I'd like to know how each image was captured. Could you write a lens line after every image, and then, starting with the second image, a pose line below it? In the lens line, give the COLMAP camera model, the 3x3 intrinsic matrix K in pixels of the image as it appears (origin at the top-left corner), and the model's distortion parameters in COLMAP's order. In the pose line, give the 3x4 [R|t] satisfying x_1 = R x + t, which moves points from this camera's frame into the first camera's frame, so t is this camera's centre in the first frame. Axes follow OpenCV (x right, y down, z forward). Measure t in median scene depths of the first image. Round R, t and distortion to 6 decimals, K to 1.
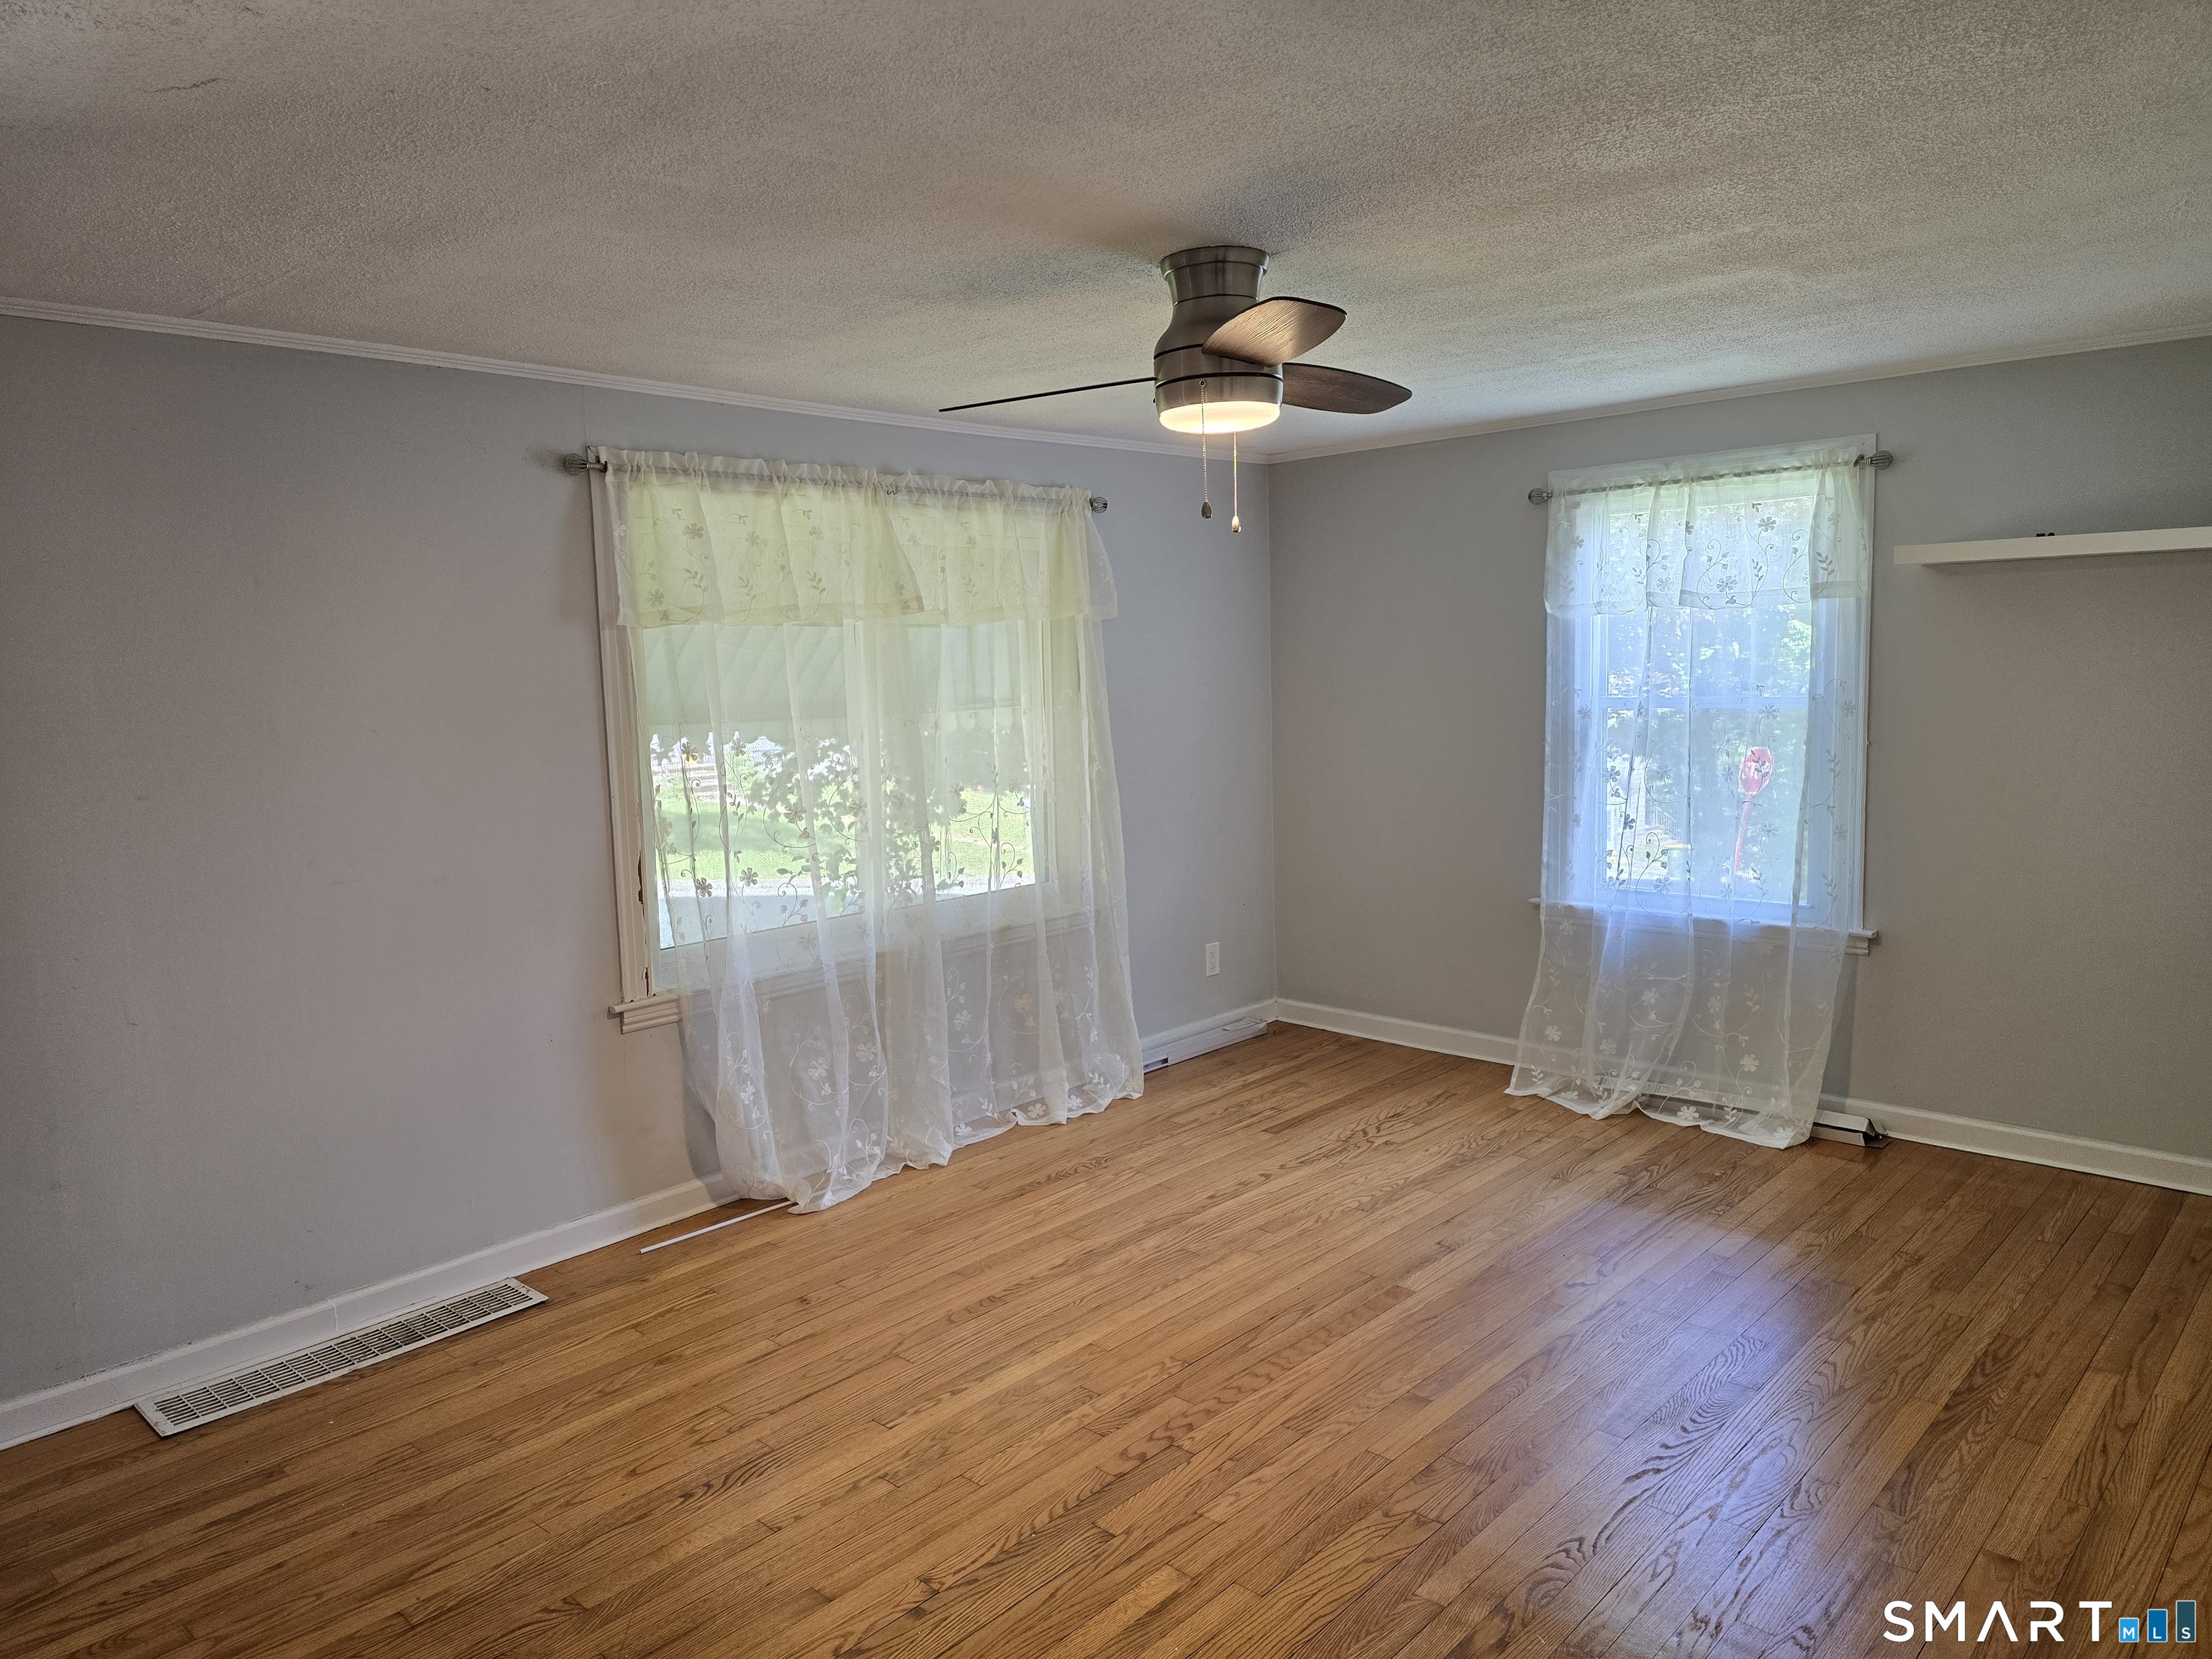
lens RADIAL K [[1482.7, 0, 1104.3], [0, 1482.7, 828.4], [0, 0, 1]] dist [0.047473, -0.004933]
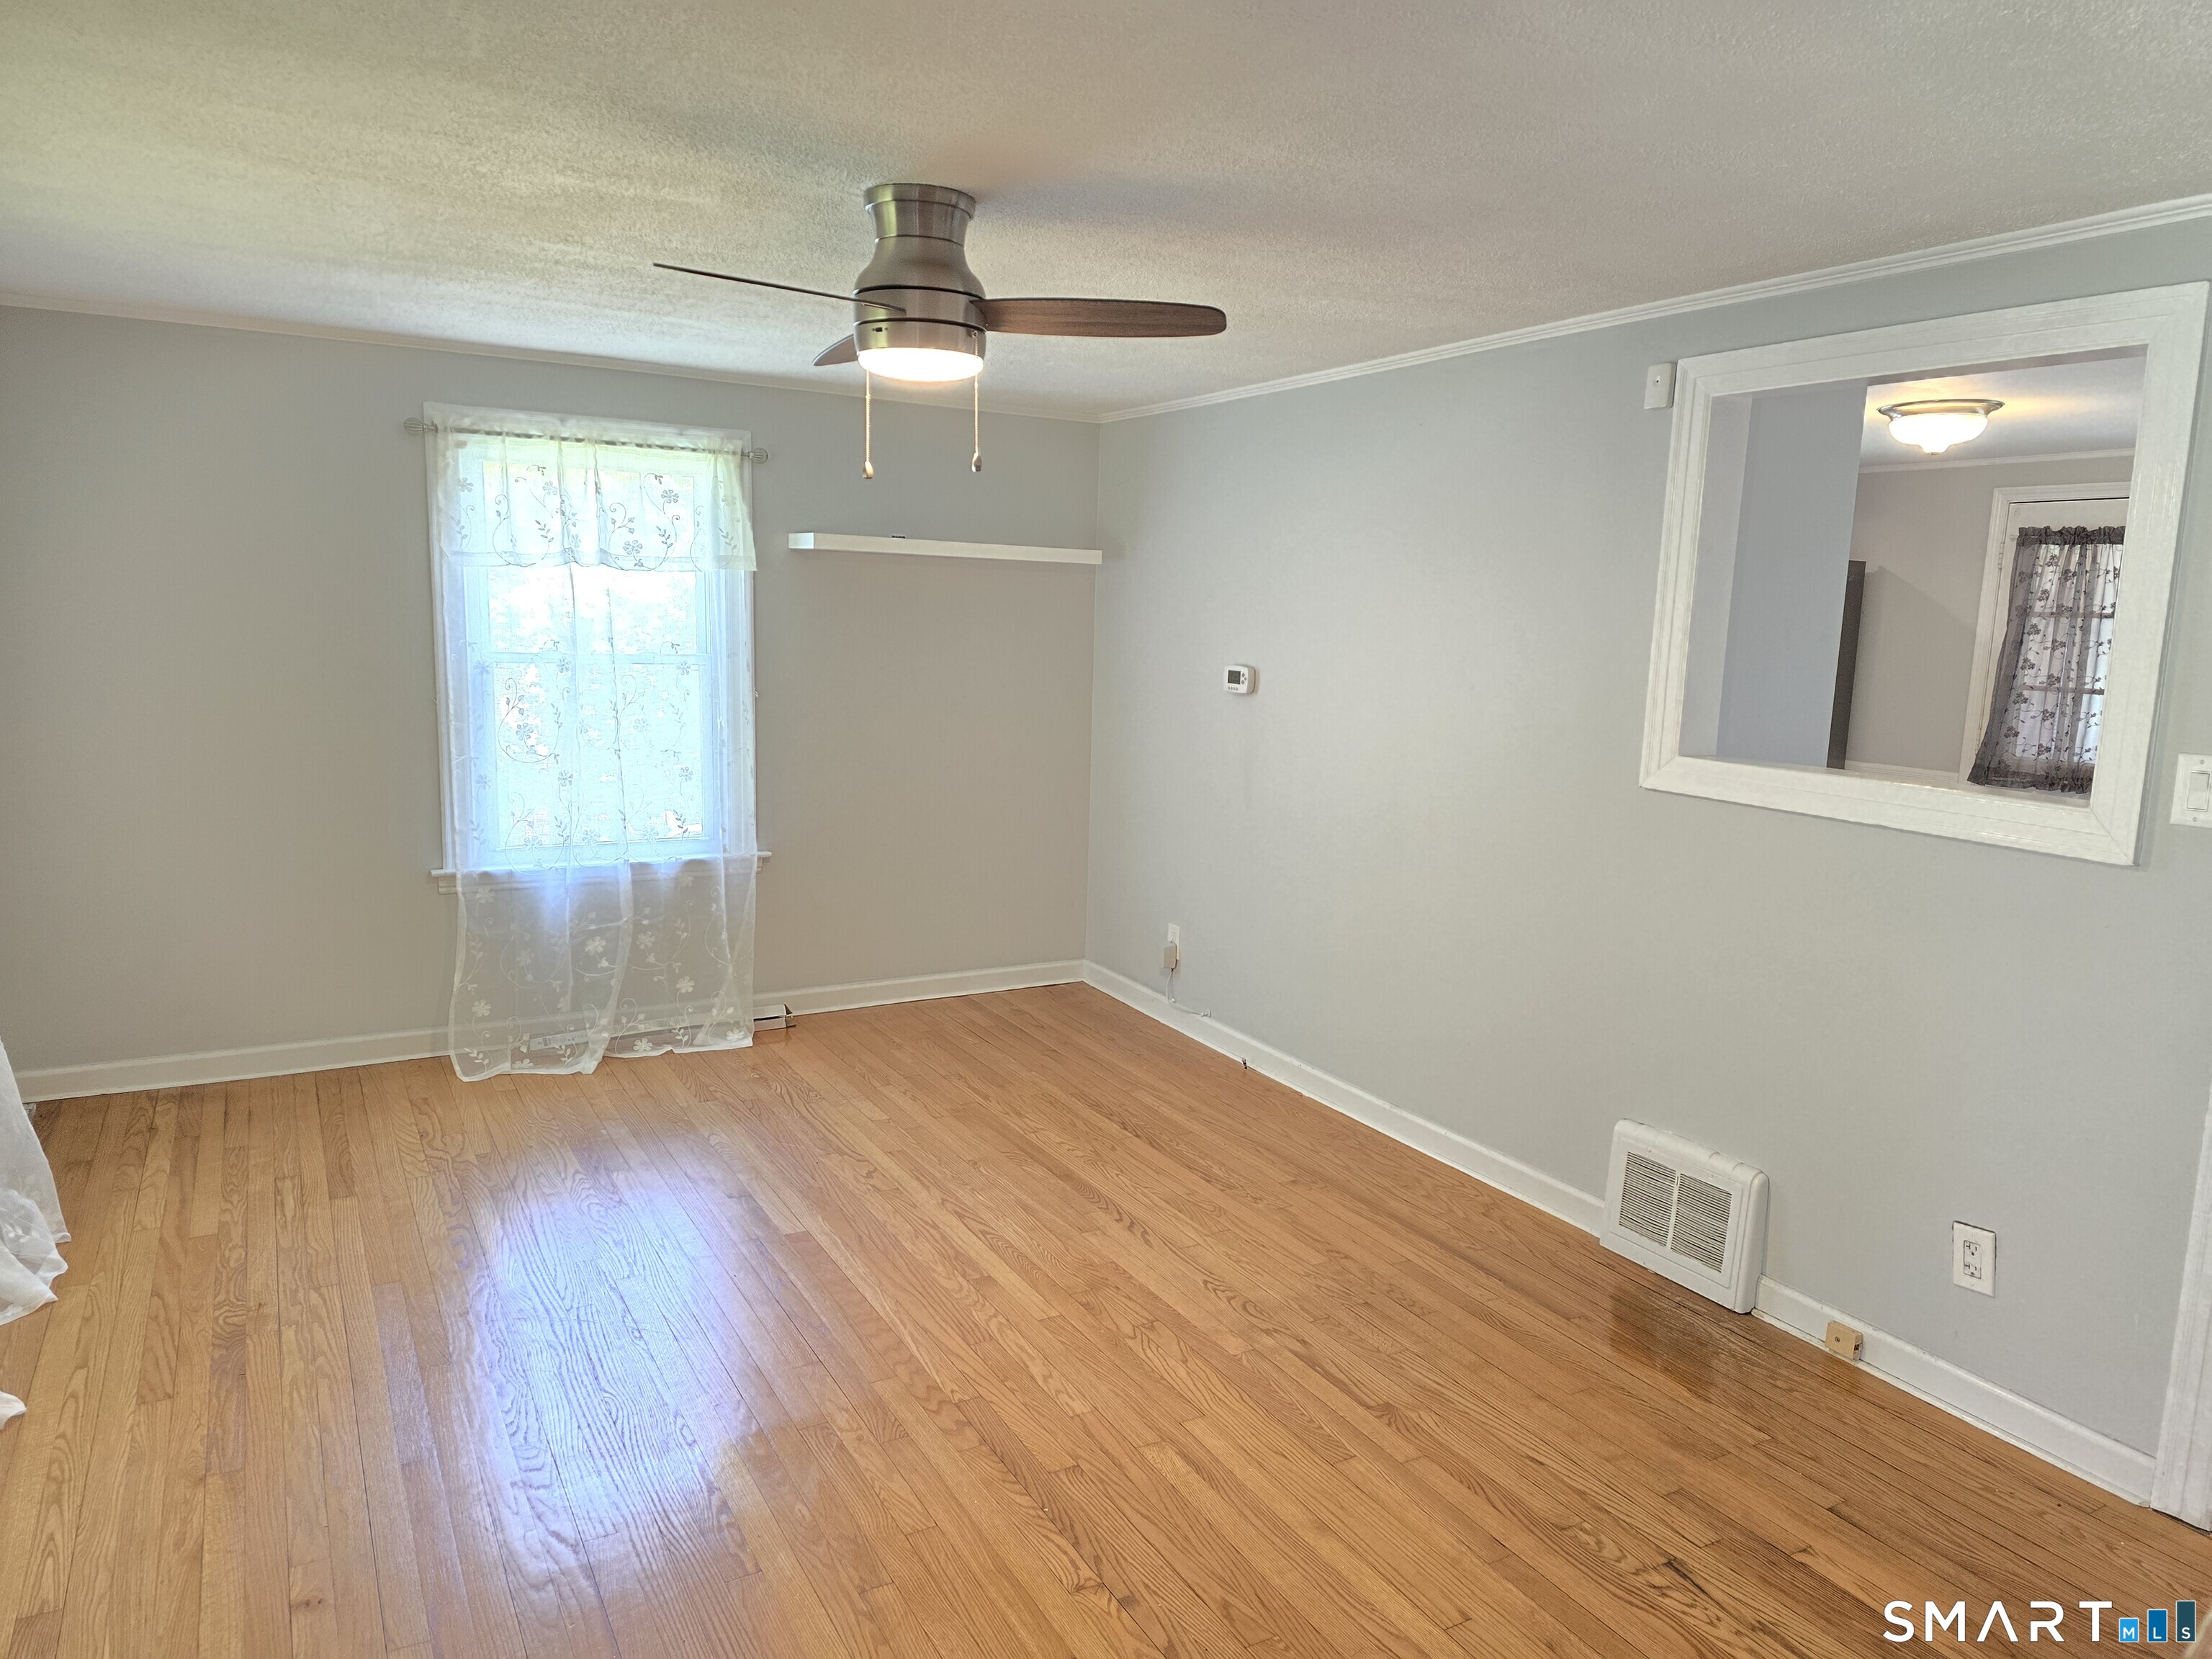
lens RADIAL K [[1482.7, 0, 1111.4], [0, 1482.7, 835.0], [0, 0, 1]] dist [0.047473, -0.004933]
pose [[0.303053, -0.108087, 0.946824, -0.524686], [0.077392, 0.993057, 0.088594, -0.028037], [-0.949826, 0.046428, 0.309313, 0.366238]]
